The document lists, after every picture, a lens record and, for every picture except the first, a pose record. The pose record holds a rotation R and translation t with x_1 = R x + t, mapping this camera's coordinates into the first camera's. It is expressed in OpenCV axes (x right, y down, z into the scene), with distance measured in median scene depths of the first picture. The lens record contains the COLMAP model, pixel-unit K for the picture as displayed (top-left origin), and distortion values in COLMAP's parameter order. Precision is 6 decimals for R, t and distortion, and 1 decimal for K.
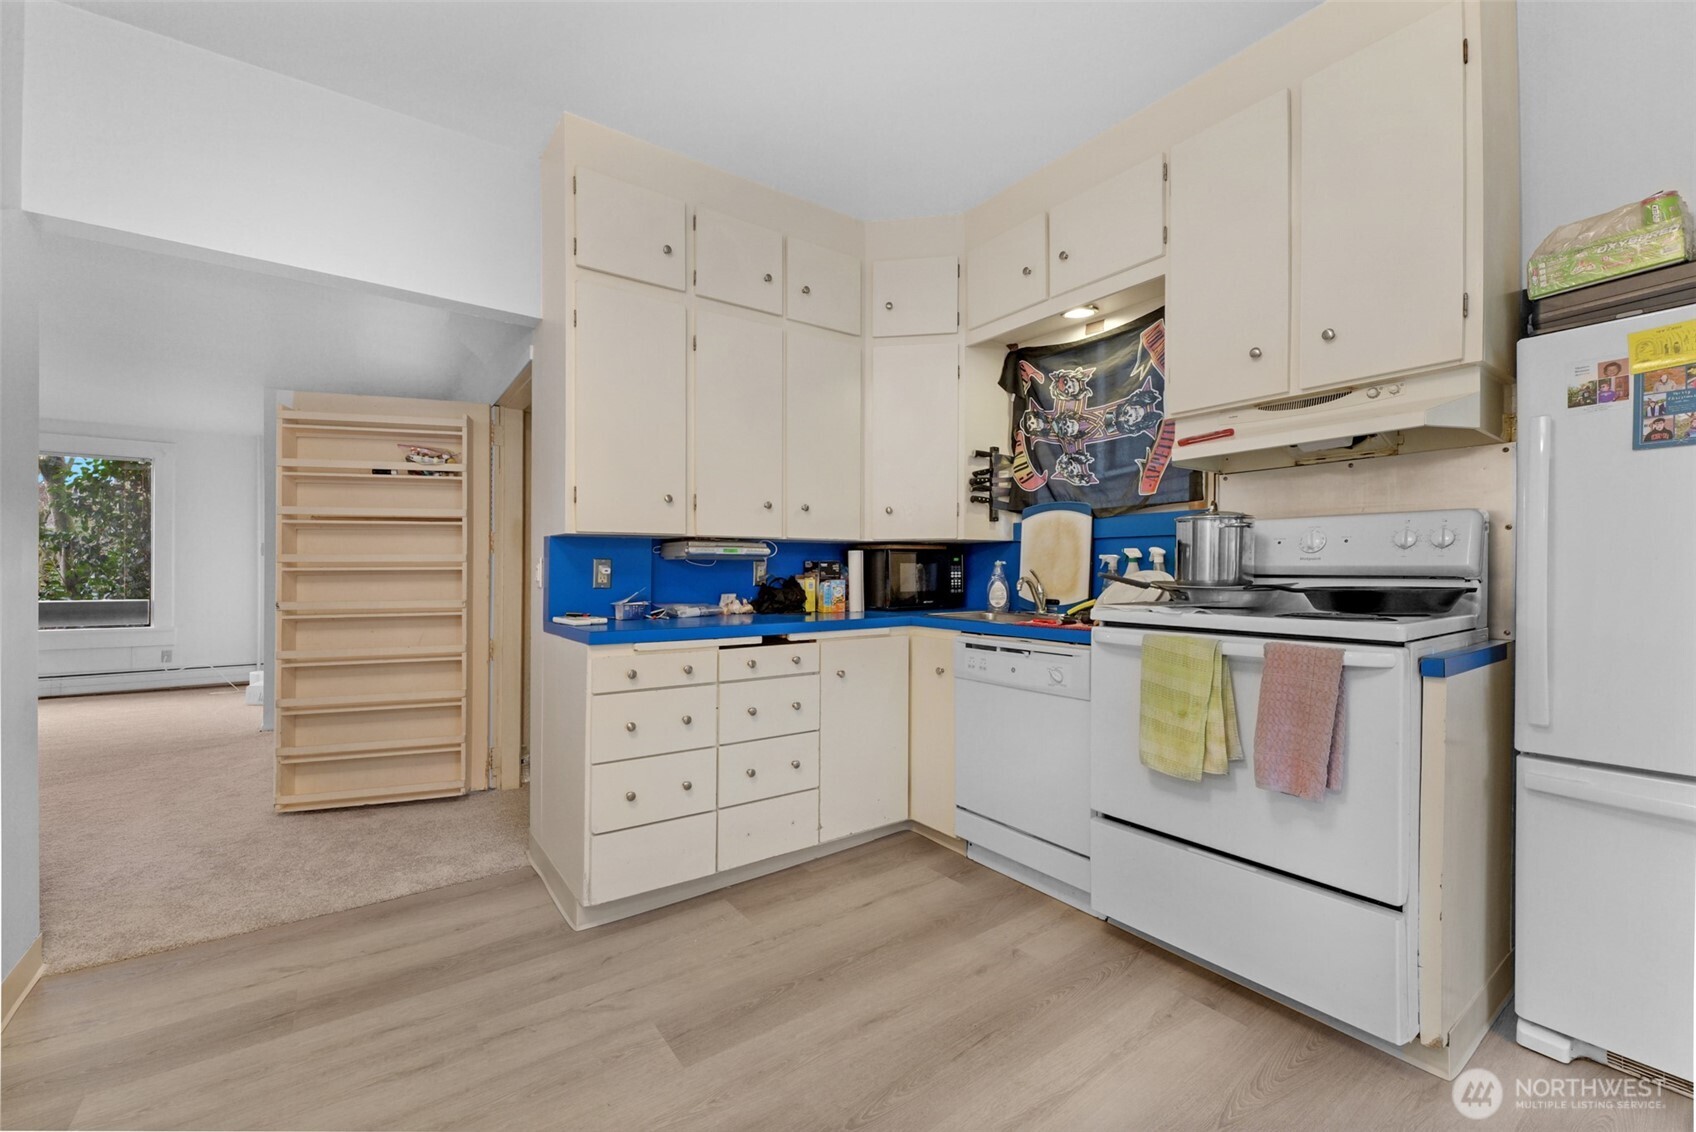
lens RADIAL K [[697.3, 0, 841.9], [0, 697.3, 570.9], [0, 0, 1]] dist [-0.001692, -0.000187]
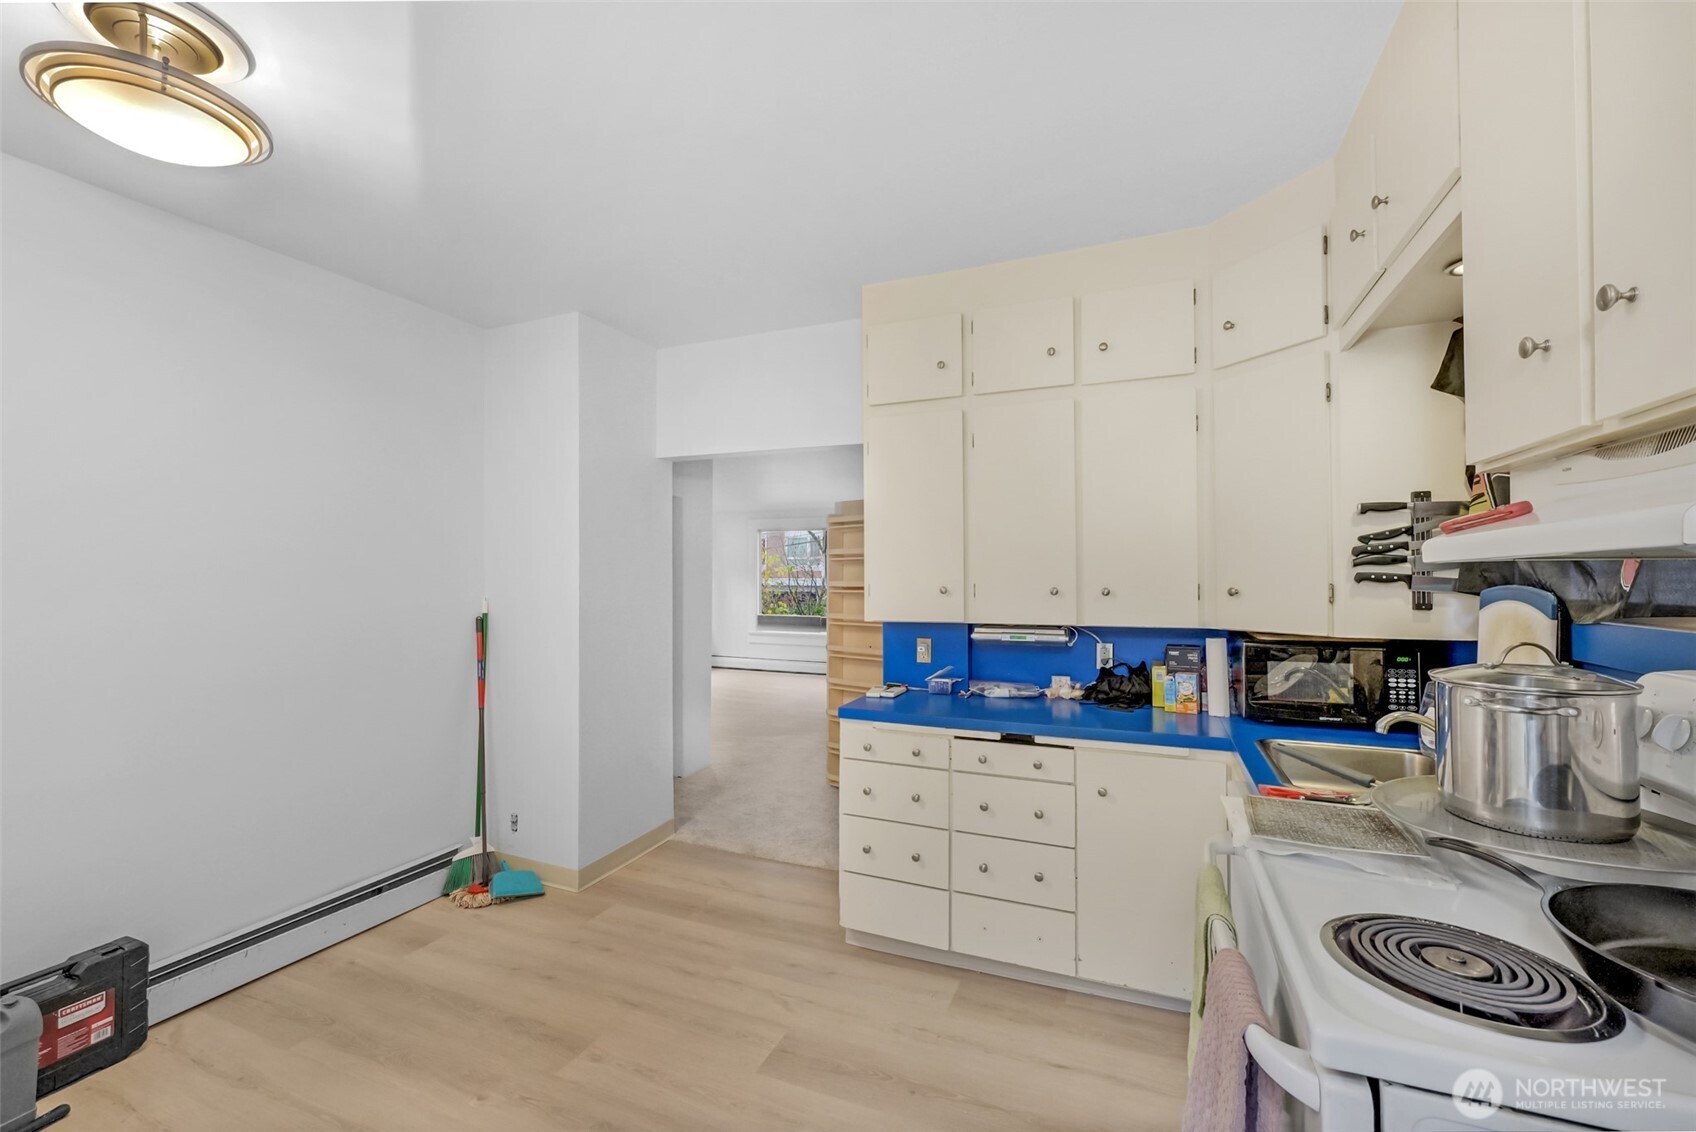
lens RADIAL K [[697.3, 0, 841.9], [0, 697.3, 570.9], [0, 0, 1]] dist [-0.001692, -0.000187]
pose [[0.521090, -0.004582, -0.853489, 0.571945], [-0.003190, 0.999968, -0.007316, -0.119130], [0.853496, 0.006535, 0.521059, 0.277668]]
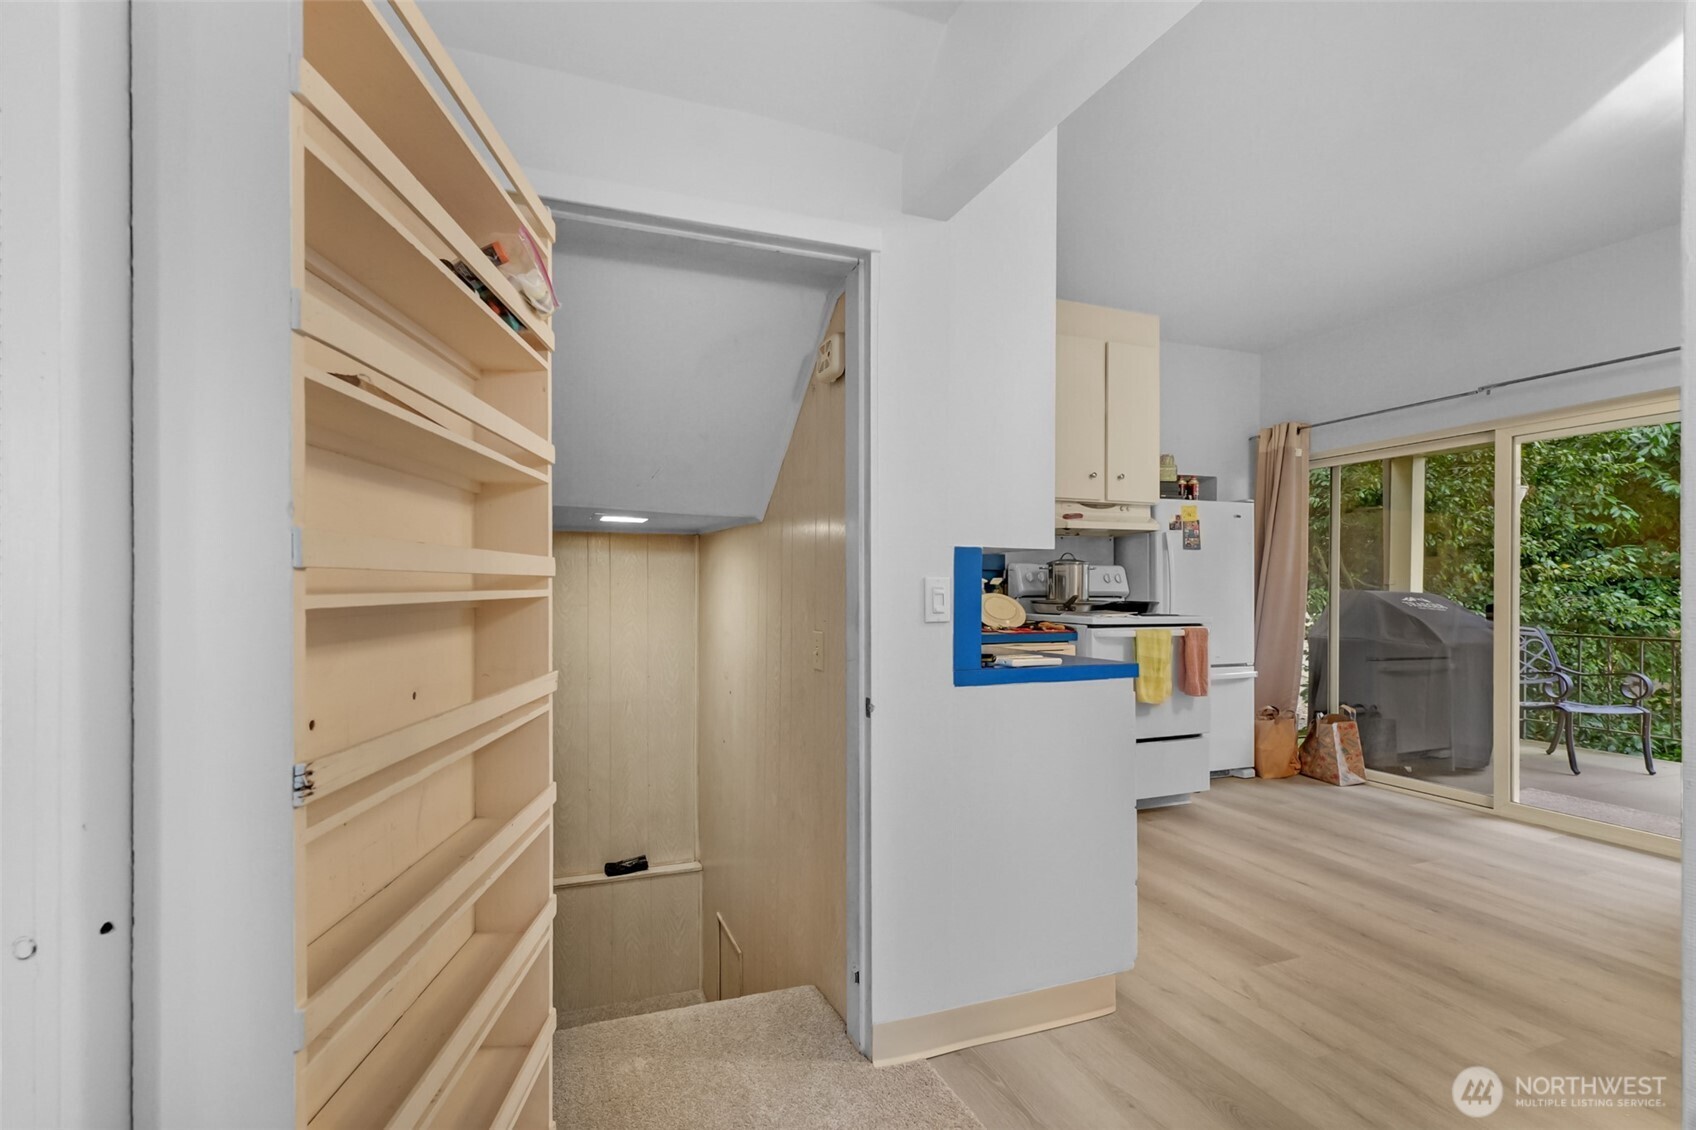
lens RADIAL K [[719.3, 0, 811.2], [0, 719.3, 590.9], [0, 0, 1]] dist [-0.000037, 0.000133]
pose [[0.274057, -0.000563, 0.961713, -1.119043], [-0.001651, 0.999998, 0.001056, -0.006681], [-0.961712, -0.001877, 0.274056, 0.926895]]
